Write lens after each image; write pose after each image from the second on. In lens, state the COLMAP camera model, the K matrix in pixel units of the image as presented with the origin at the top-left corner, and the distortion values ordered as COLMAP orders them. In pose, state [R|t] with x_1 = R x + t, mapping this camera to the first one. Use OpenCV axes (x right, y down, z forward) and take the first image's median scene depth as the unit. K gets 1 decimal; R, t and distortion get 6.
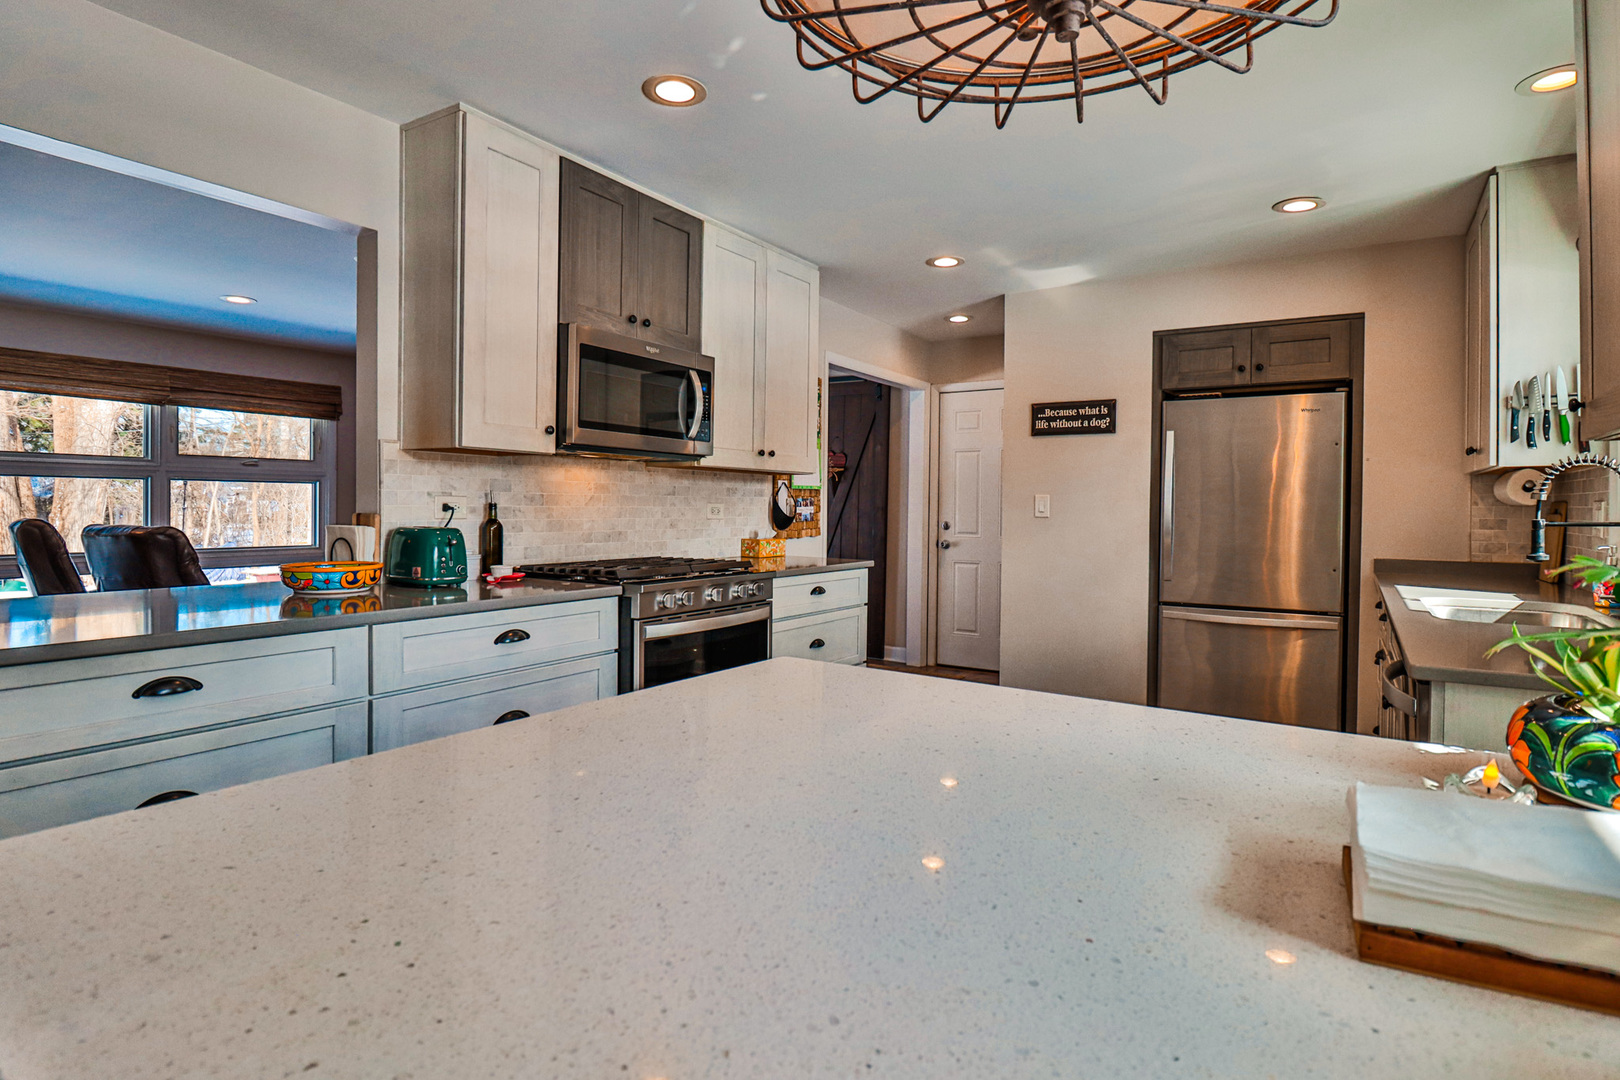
lens RADIAL K [[843.7, 0, 801.3], [0, 843.7, 522.0], [0, 0, 1]] dist [-0.004059, -0.010645]
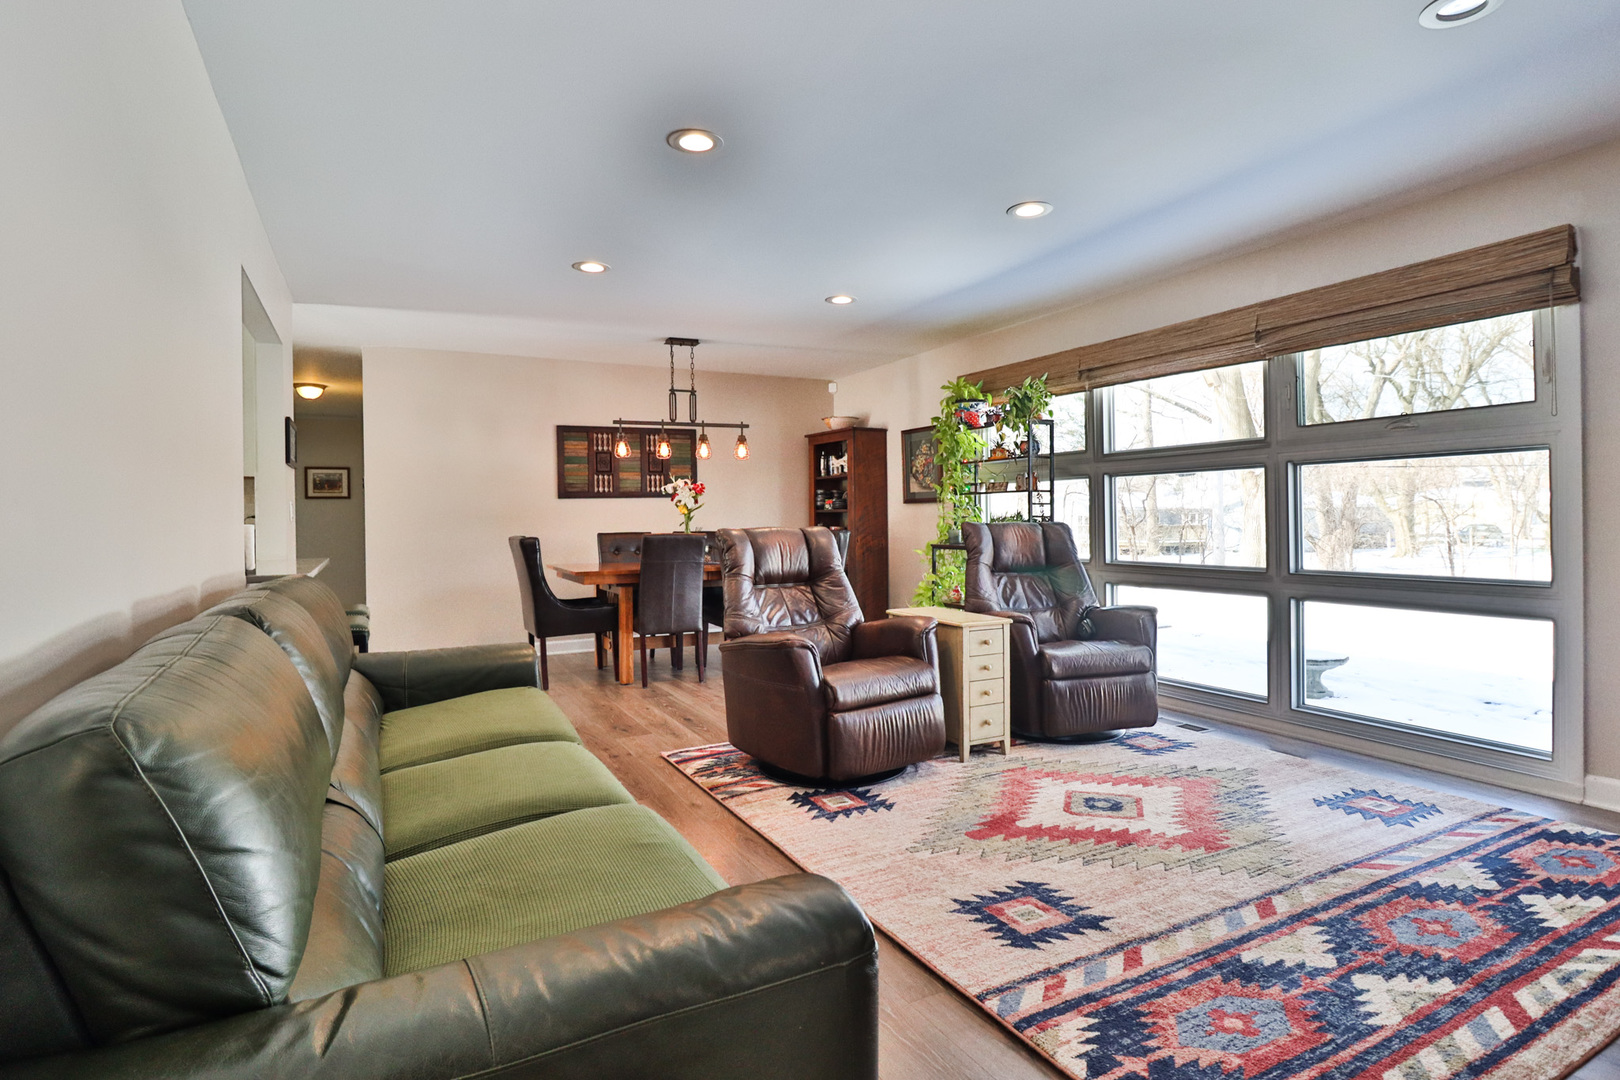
lens RADIAL K [[843.7, 0, 802.0], [0, 843.7, 545.7], [0, 0, 1]] dist [-0.004059, -0.010645]
pose [[-0.496239, 0.027169, -0.867761, 0.051282], [-0.006806, 0.999358, 0.035181, -0.008731], [0.868159, 0.023364, -0.495736, 1.468570]]
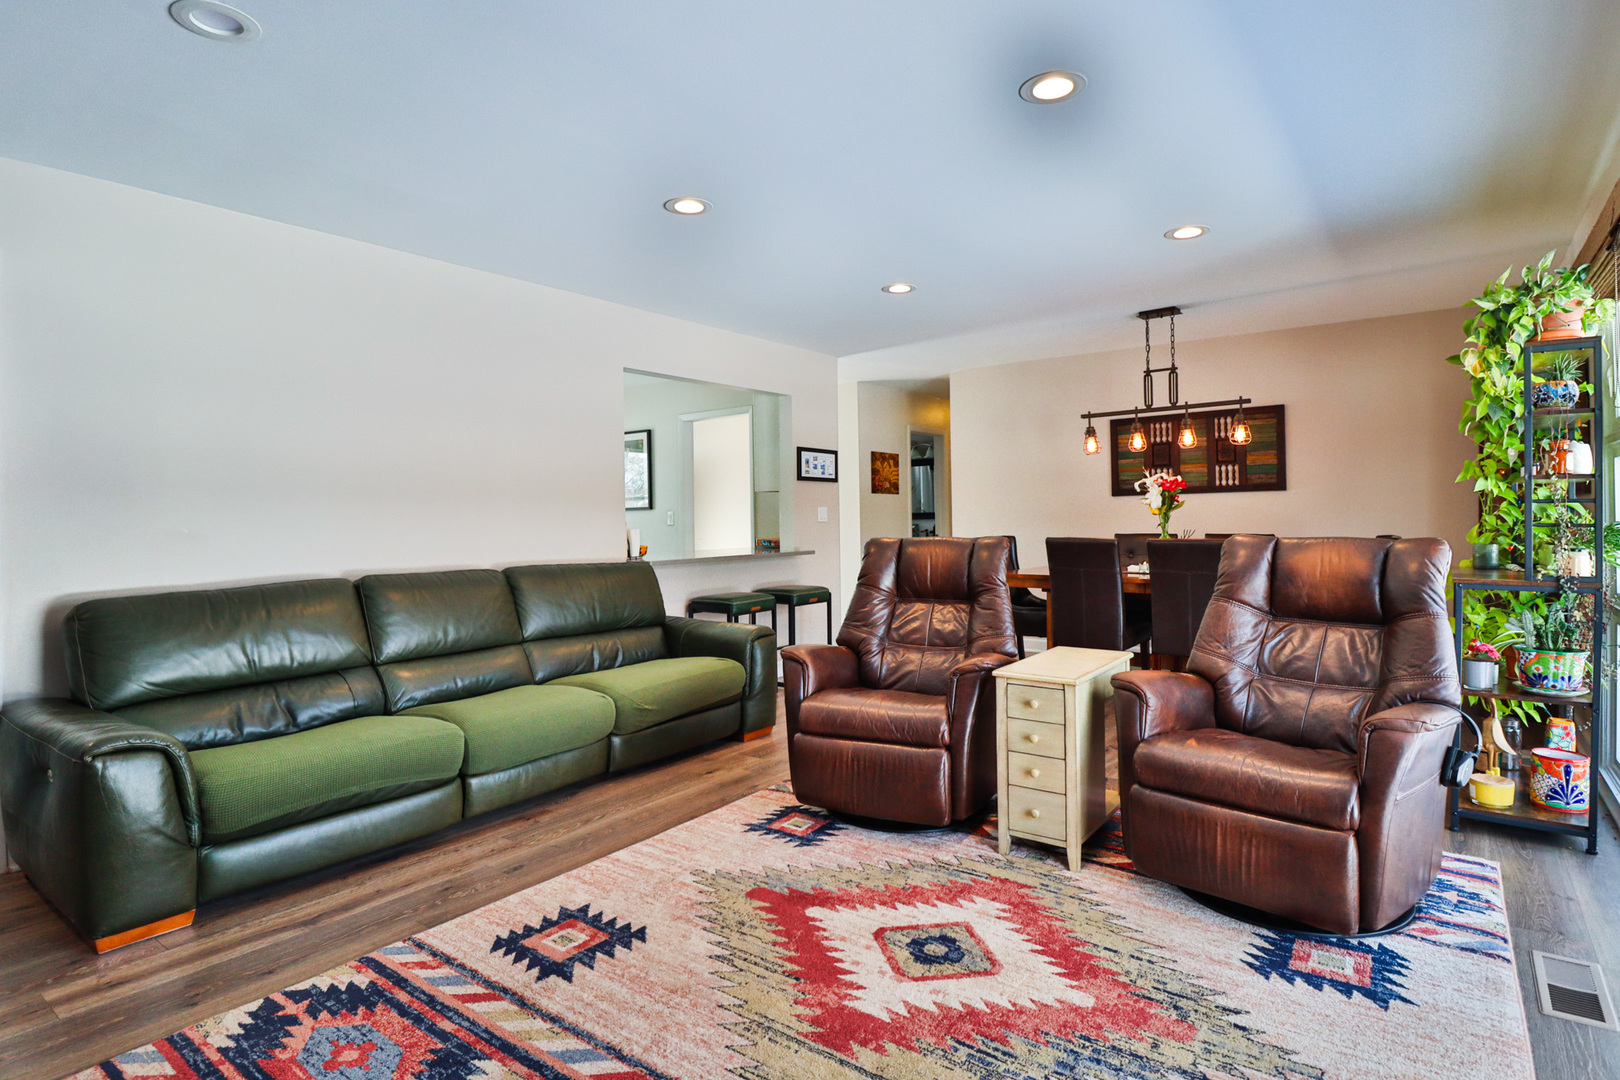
lens RADIAL K [[843.7, 0, 805.4], [0, 843.7, 538.0], [0, 0, 1]] dist [-0.004059, -0.010645]
pose [[-0.997780, 0.004045, 0.066472, -0.693111], [0.006939, 0.999035, 0.043366, -0.033946], [-0.066233, 0.043731, -0.996845, 1.857976]]
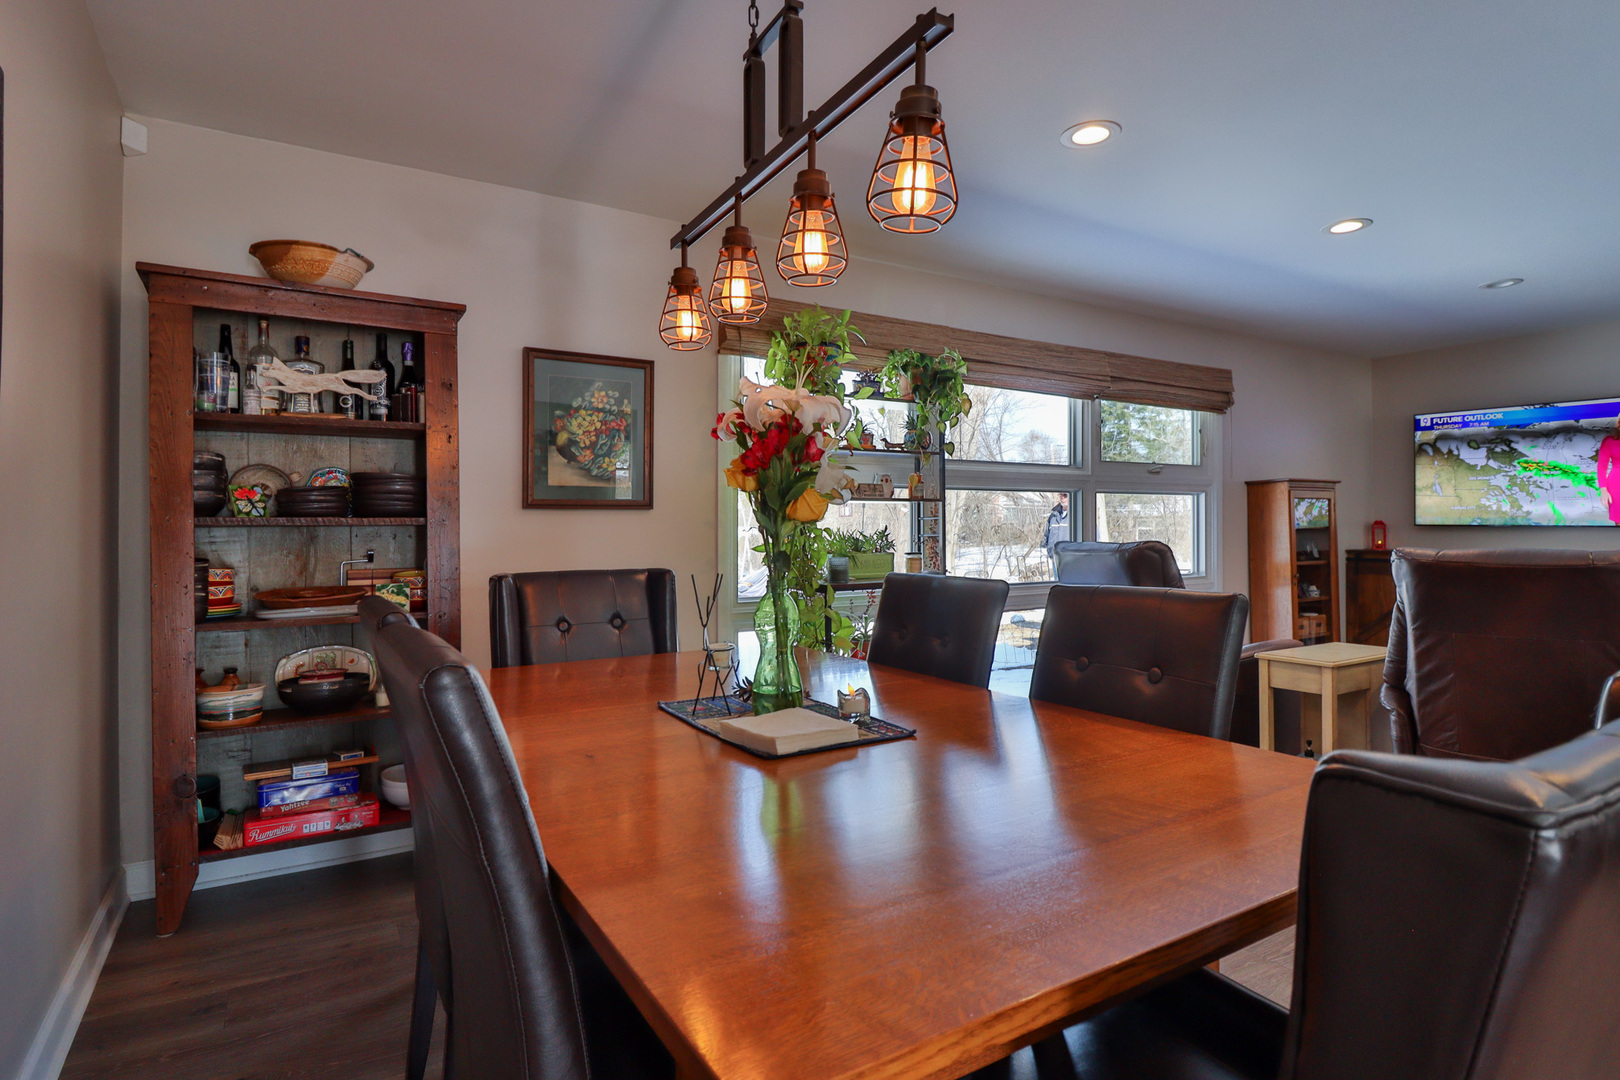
lens RADIAL K [[843.7, 0, 802.2], [0, 843.7, 523.1], [0, 0, 1]] dist [-0.004059, -0.010645]
pose [[0.905386, -0.012081, -0.424418, -0.983870], [0.003427, 0.999770, -0.021149, -0.005303], [0.424576, 0.017694, 0.905219, 0.209863]]
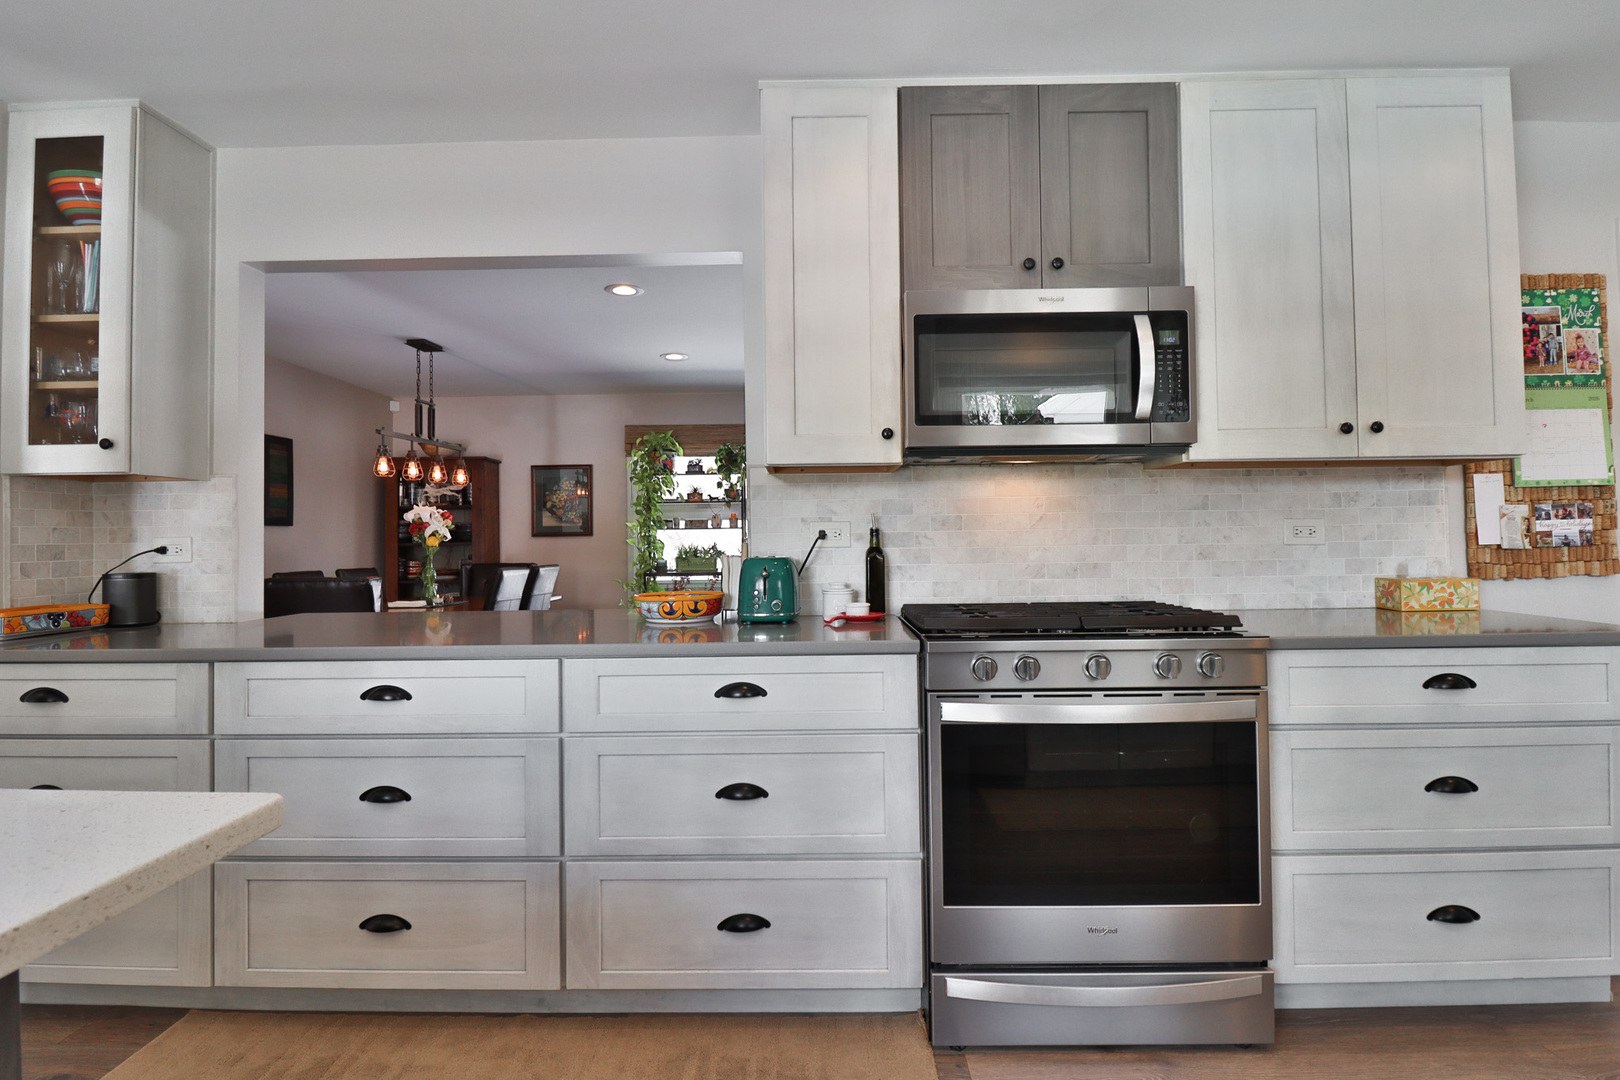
lens RADIAL K [[843.7, 0, 826.3], [0, 843.7, 520.4], [0, 0, 1]] dist [-0.004059, -0.010645]
pose [[0.527001, -0.036033, -0.849100, 0.250613], [0.003394, 0.999182, -0.040295, 0.002623], [0.849858, 0.018354, 0.526693, 0.398181]]
